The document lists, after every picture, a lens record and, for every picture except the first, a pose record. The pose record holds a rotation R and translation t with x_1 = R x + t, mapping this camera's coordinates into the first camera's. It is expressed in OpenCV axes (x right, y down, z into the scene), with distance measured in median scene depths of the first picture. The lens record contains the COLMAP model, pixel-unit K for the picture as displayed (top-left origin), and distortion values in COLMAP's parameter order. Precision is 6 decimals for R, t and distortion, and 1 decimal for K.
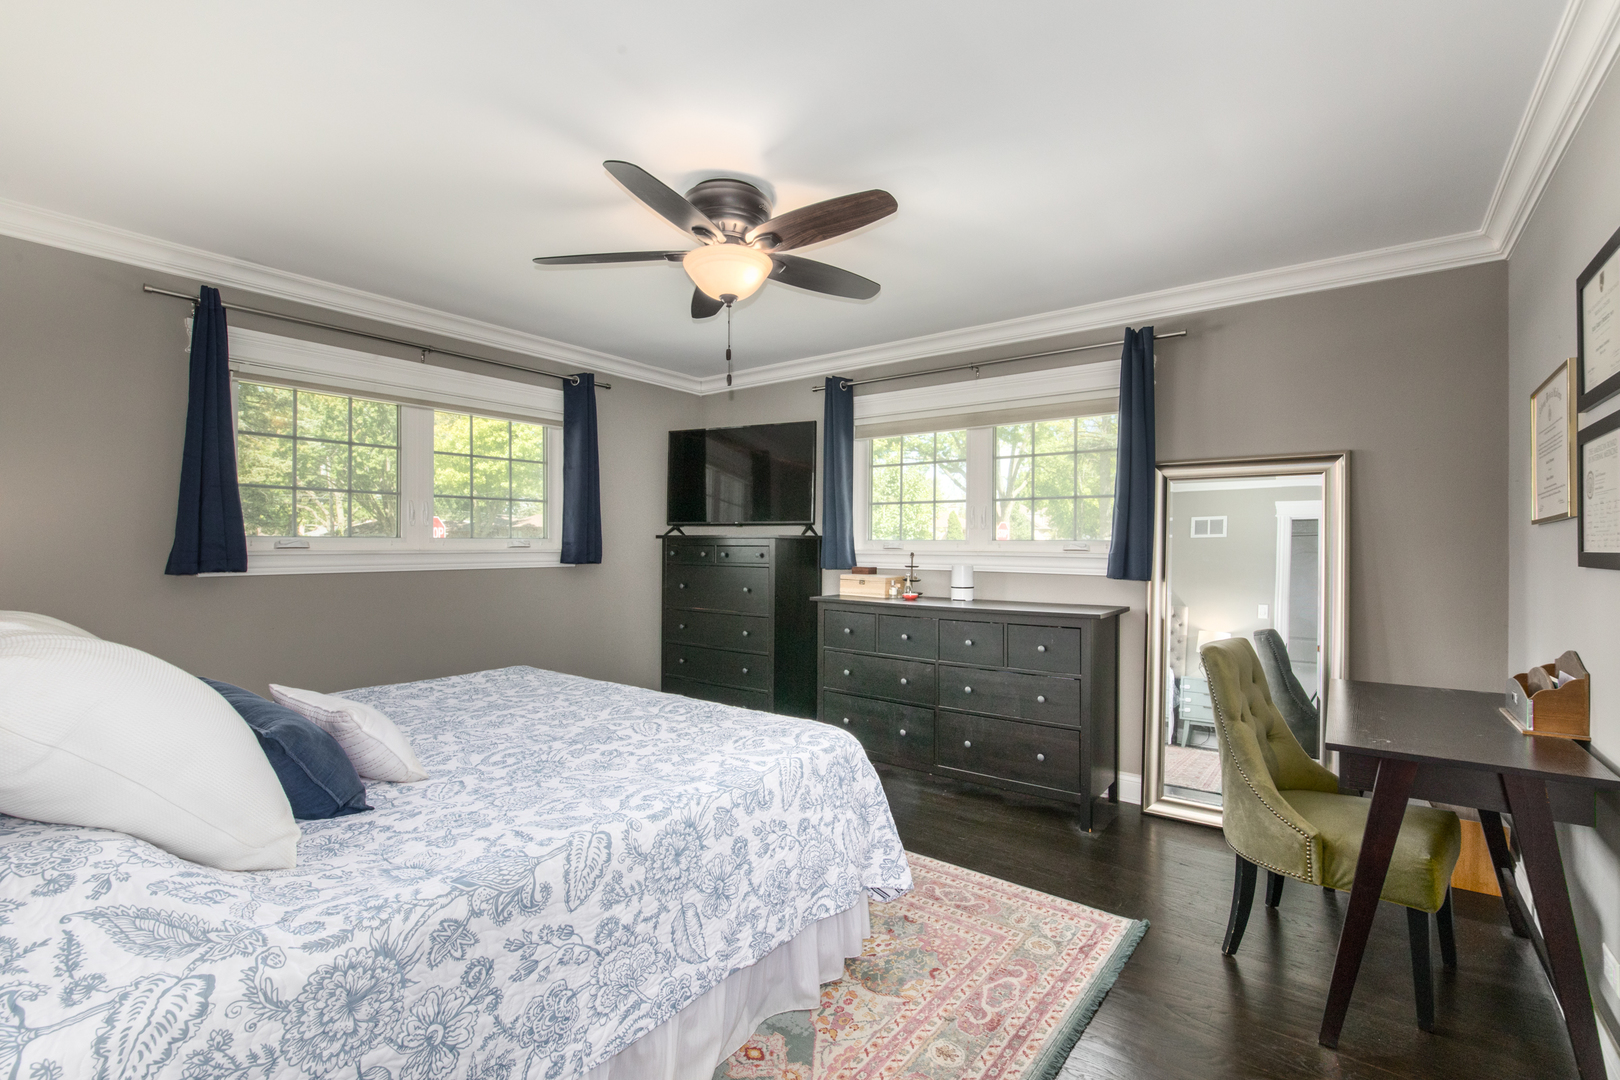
lens RADIAL K [[692.7, 0, 817.7], [0, 692.7, 543.1], [0, 0, 1]] dist [0.000940, 0.000139]
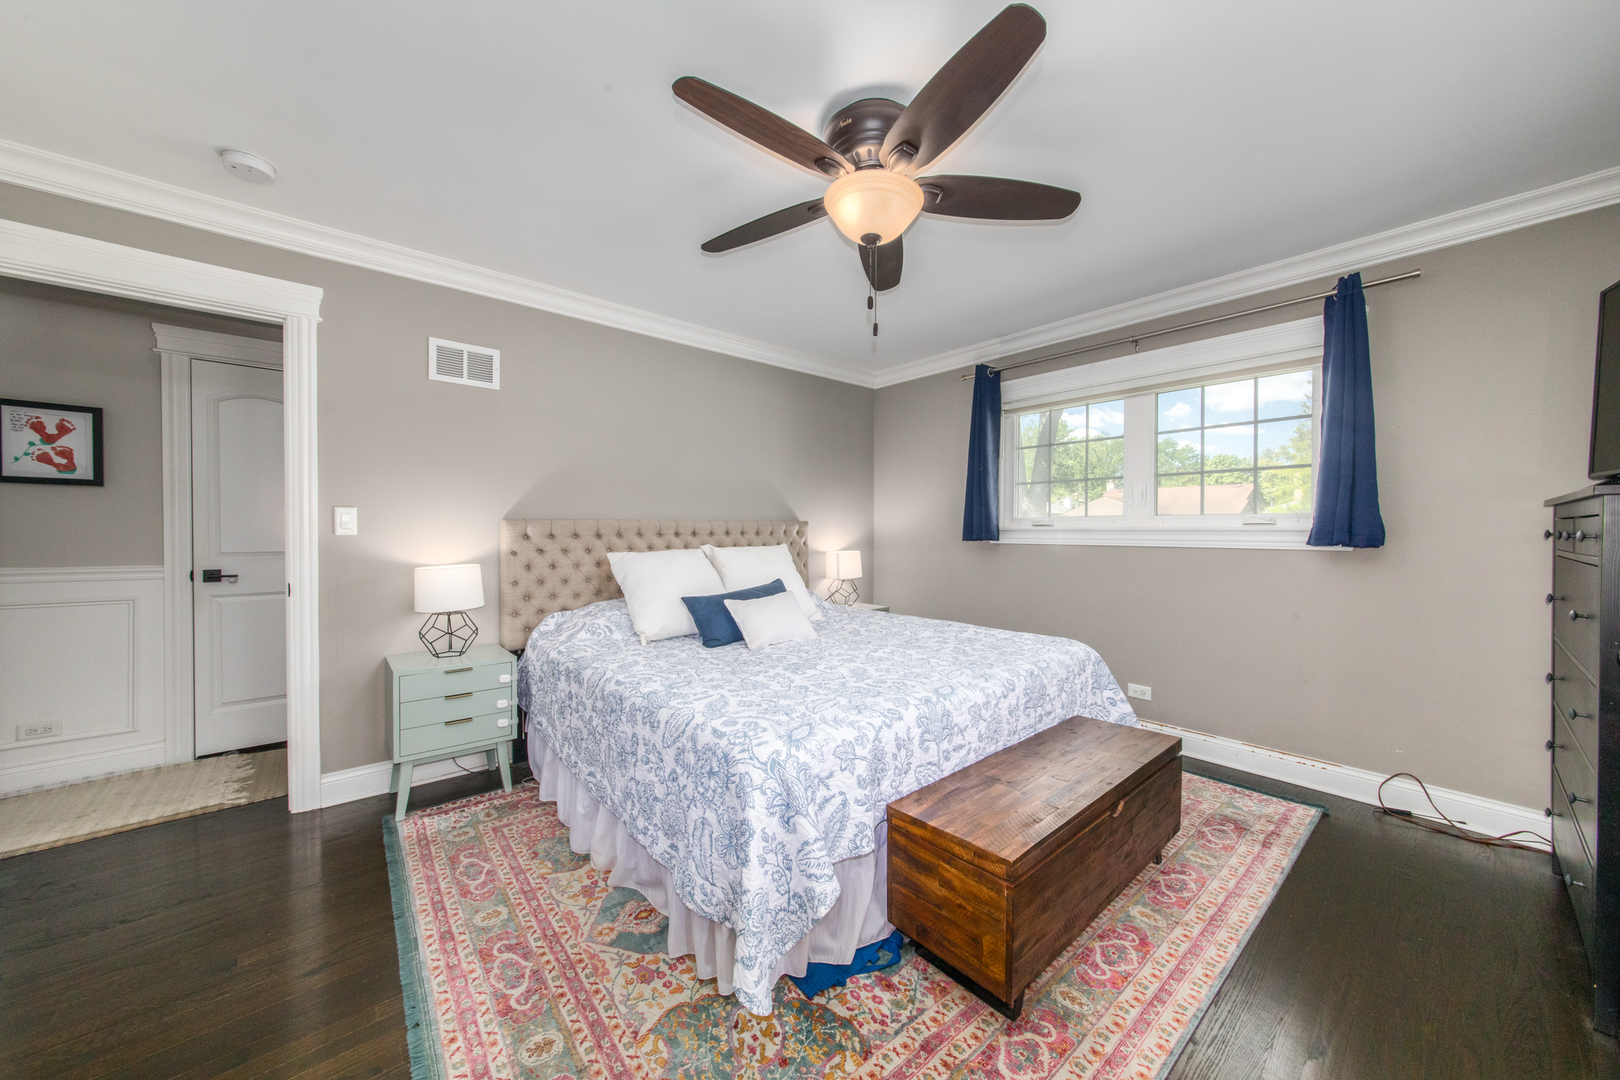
lens RADIAL K [[568.3, 0, 818.4], [0, 568.3, 531.0], [0, 0, 1]] dist [0.000863, 0.000290]
pose [[-0.183552, 0.002275, -0.983007, 0.680568], [-0.000924, 0.999996, 0.002487, 0.024775], [0.983009, 0.001365, -0.183550, 1.174607]]
